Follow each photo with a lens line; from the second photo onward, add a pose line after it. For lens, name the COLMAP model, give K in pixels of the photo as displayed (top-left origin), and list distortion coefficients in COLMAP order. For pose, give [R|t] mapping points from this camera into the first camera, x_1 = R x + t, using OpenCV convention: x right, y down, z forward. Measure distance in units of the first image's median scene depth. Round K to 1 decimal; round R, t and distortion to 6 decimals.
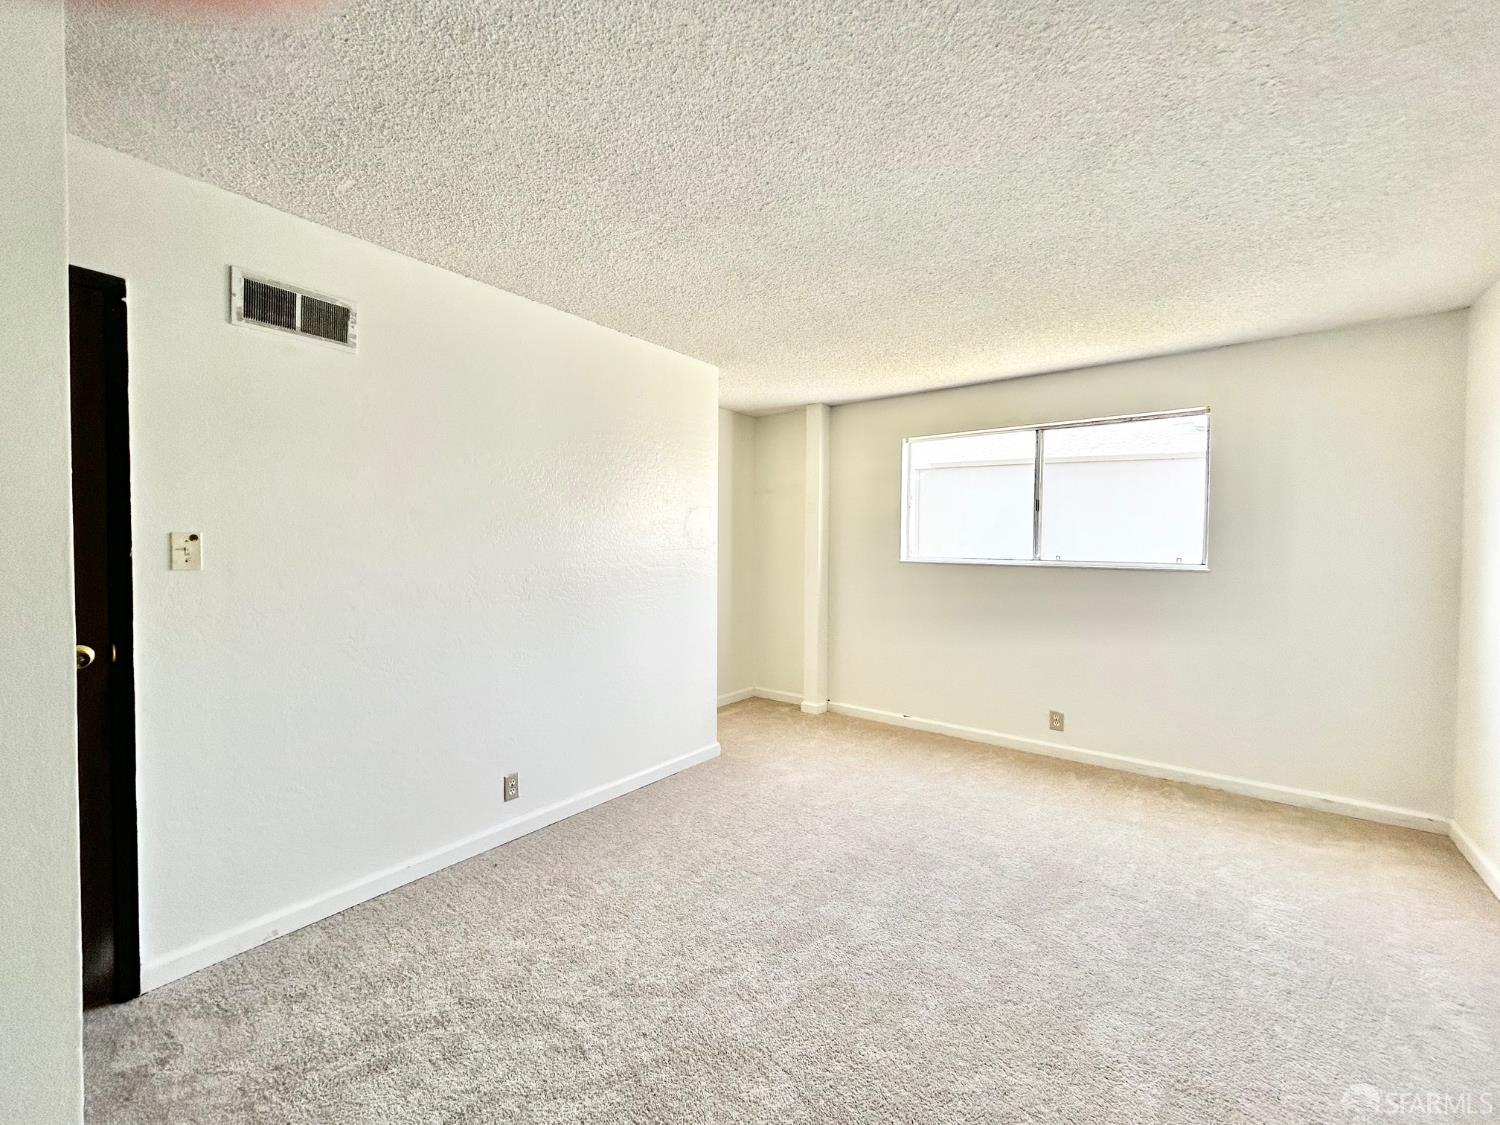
lens RADIAL K [[606.5, 0, 748.4], [0, 606.5, 560.0], [0, 0, 1]] dist [0.001216, -0.000024]
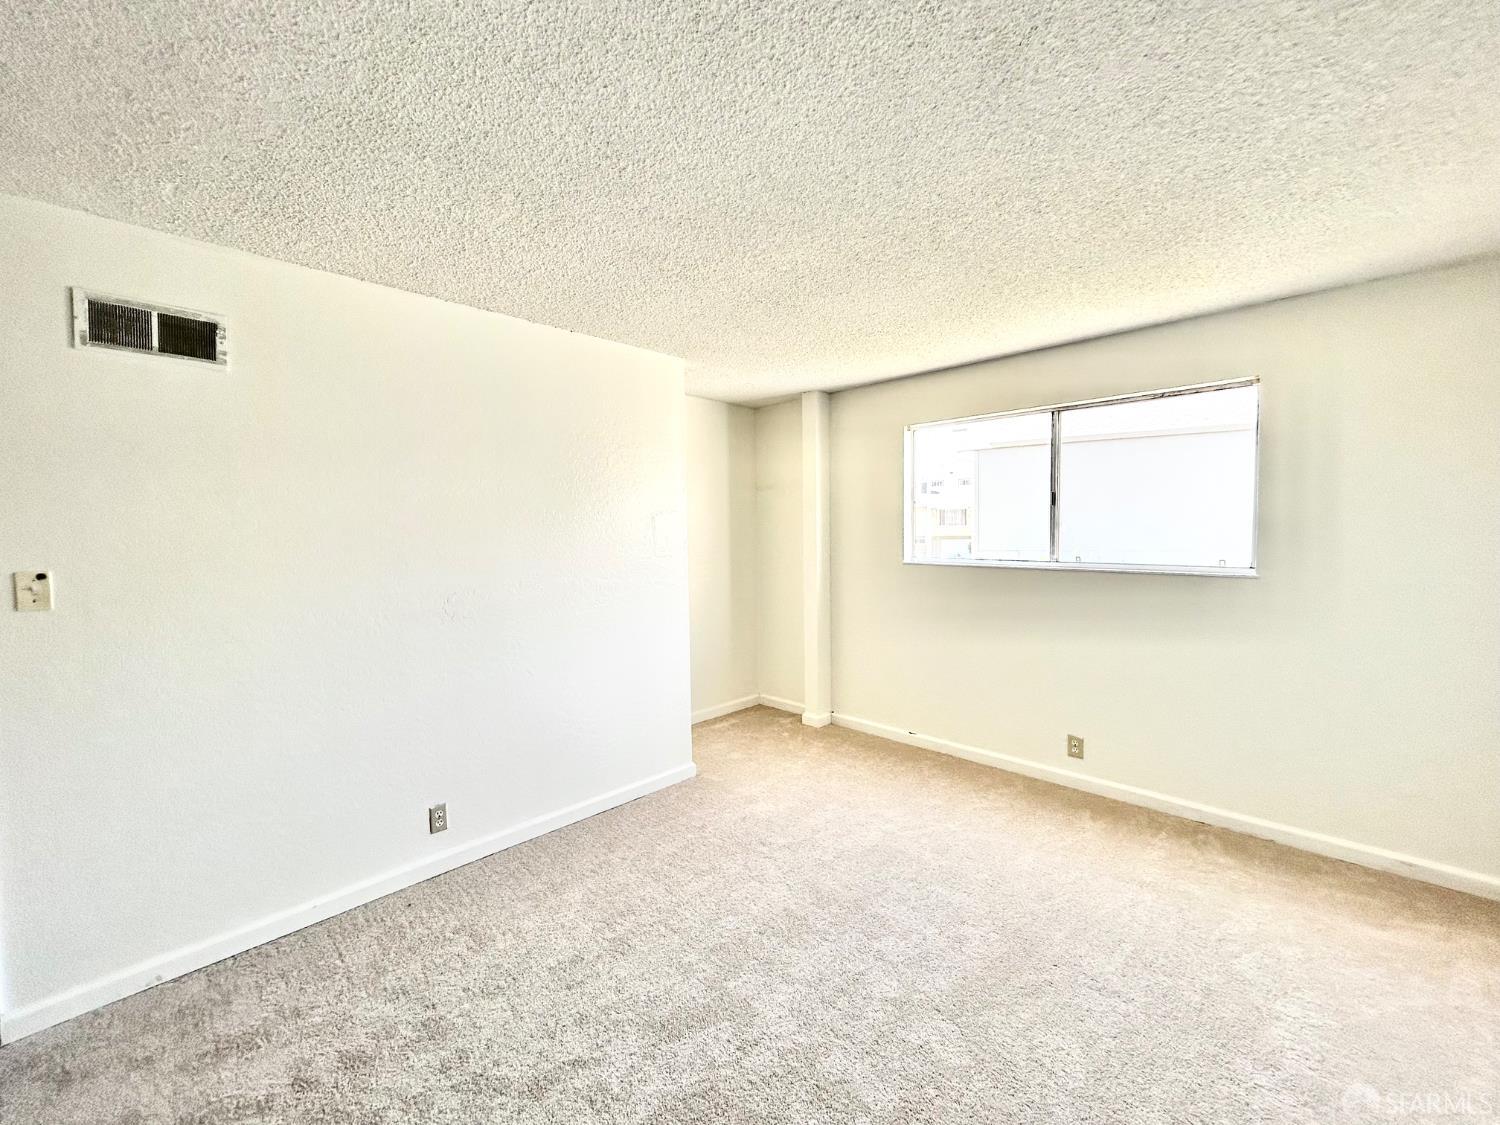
lens RADIAL K [[606.5, 0, 746.5], [0, 606.5, 560.5], [0, 0, 1]] dist [0.001216, -0.000024]
pose [[0.992825, -0.014743, -0.118661, 0.211330], [0.017715, 0.999554, 0.024035, -0.045493], [0.118254, -0.025964, 0.992644, 0.125645]]
